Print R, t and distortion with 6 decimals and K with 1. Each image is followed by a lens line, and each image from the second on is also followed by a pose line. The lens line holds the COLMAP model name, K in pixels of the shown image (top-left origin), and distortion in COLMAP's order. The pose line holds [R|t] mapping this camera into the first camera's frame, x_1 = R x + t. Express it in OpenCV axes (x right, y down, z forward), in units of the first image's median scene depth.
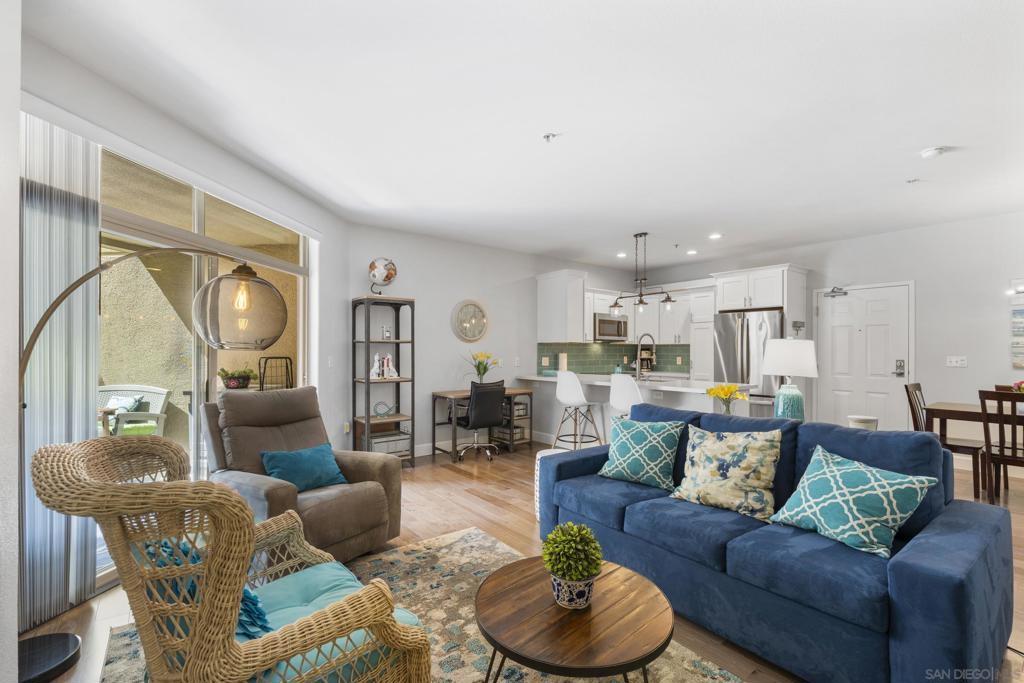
lens RADIAL K [[454.6, 0, 510.8], [0, 454.6, 348.3], [0, 0, 1]] dist [-0.003099, -0.001115]
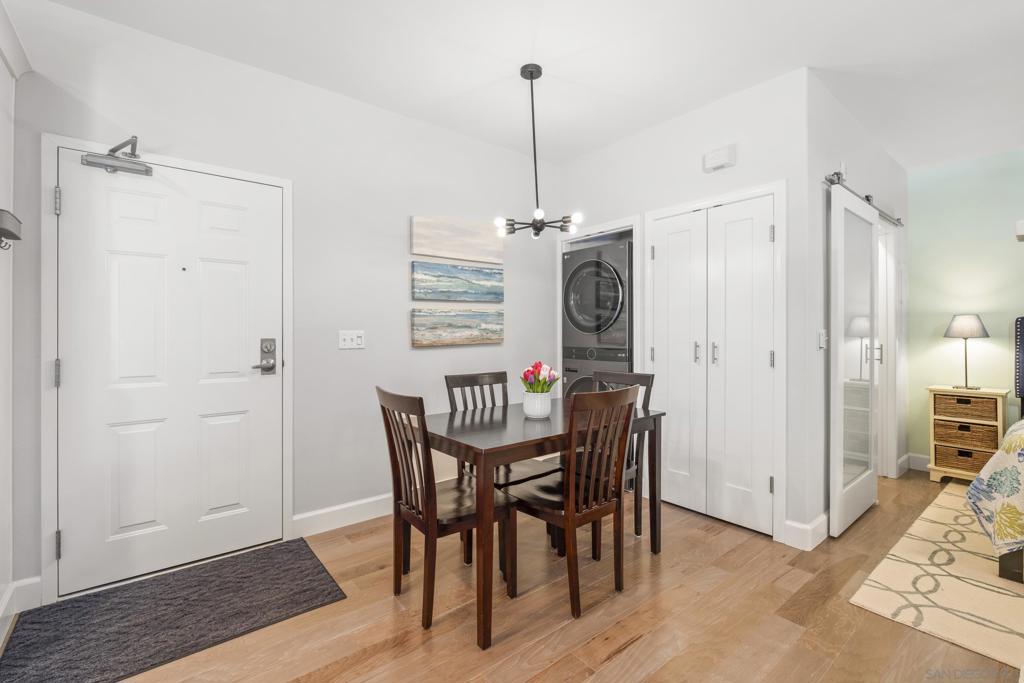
lens RADIAL K [[454.6, 0, 511.2], [0, 454.6, 333.4], [0, 0, 1]] dist [-0.003099, -0.001115]
pose [[-0.022278, -0.003922, 0.999744, 0.327967], [-0.001998, 0.999990, 0.003879, 0.015421], [-0.999750, -0.001911, -0.022286, 0.665388]]
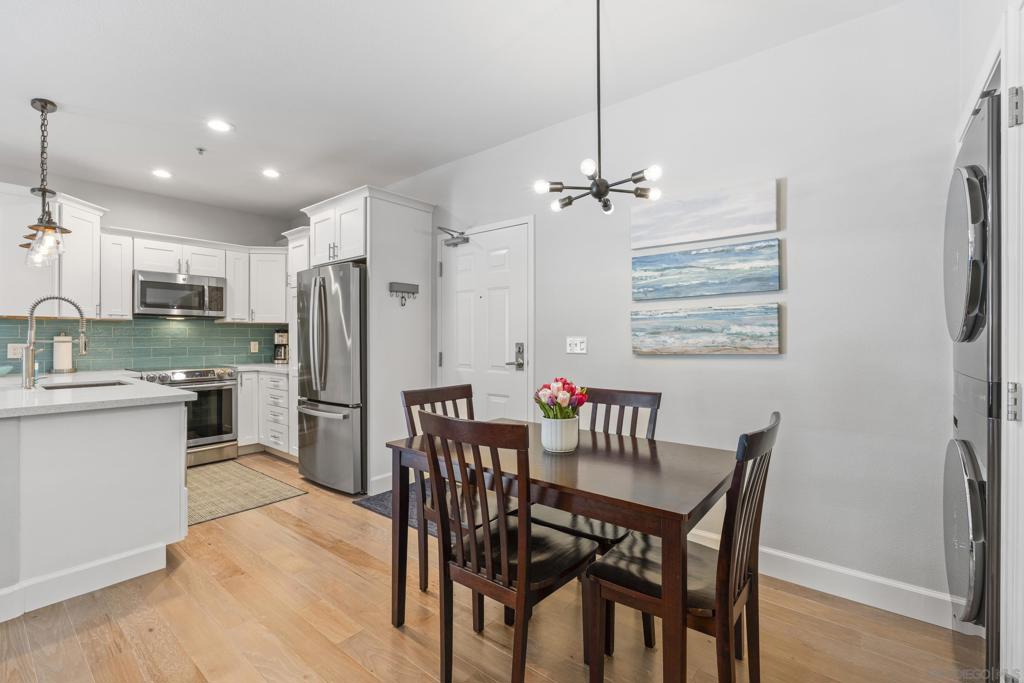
lens RADIAL K [[454.6, 0, 516.5], [0, 454.6, 336.2], [0, 0, 1]] dist [-0.003099, -0.001115]
pose [[0.974098, -0.005634, 0.226056, 0.630312], [0.004732, 0.999979, 0.004533, 0.011879], [-0.226077, -0.003346, 0.974104, 0.343469]]
